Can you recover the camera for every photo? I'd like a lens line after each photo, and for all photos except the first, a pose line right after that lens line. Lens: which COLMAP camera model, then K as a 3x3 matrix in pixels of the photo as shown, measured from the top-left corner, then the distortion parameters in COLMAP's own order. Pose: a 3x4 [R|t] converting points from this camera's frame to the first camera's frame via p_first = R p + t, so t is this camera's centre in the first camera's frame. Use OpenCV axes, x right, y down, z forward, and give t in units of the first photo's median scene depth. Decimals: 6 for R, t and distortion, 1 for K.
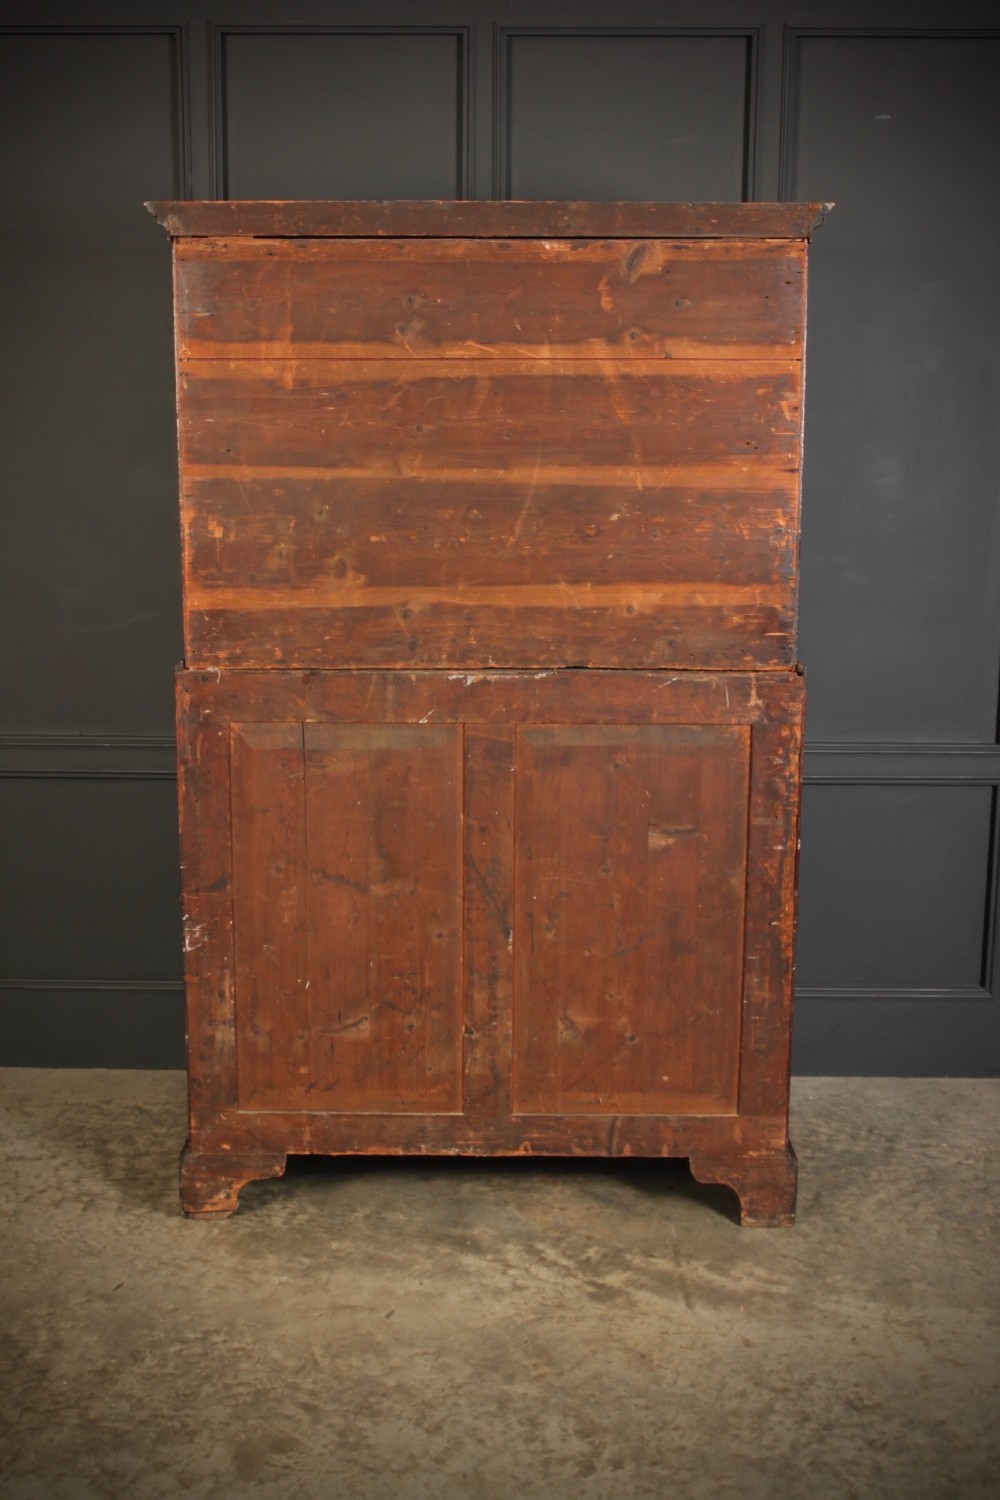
lens RADIAL K [[1602.9, 0, 496.5], [0, 1602.9, 746.2], [0, 0, 1]] dist [-0.044935, 0.032147]
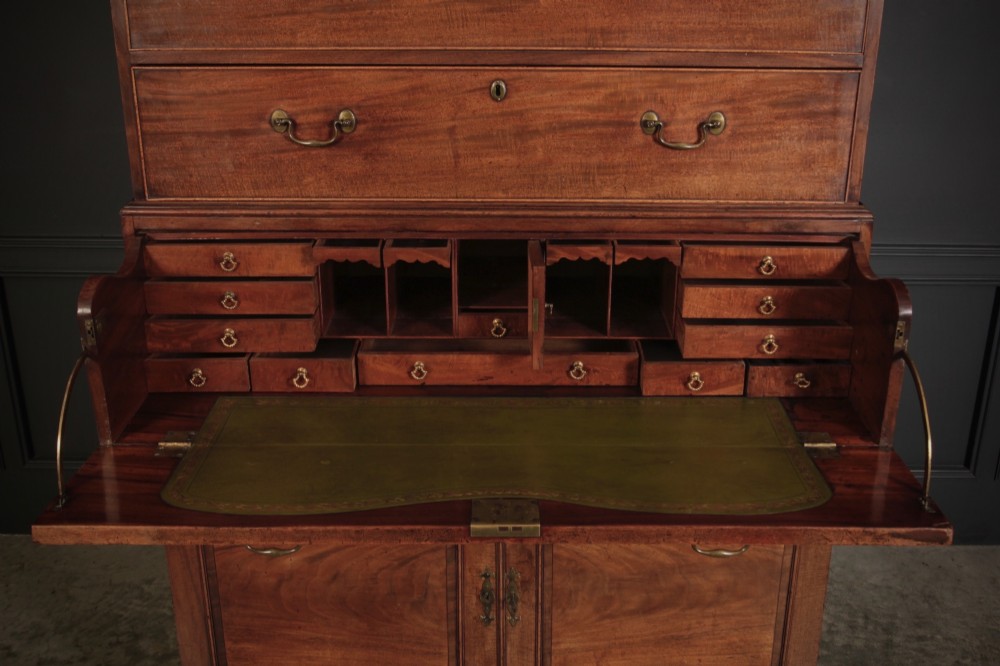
lens RADIAL K [[1068.7, 0, 520.0], [0, 1068.7, 335.4], [0, 0, 1]] dist [-0.051835, 0.039810]
pose [[0.999998, 0.000376, 0.002108, 0.003230], [-0.000731, 0.985274, 0.170980, -0.064044], [-0.002012, -0.170981, 0.985272, 0.343882]]
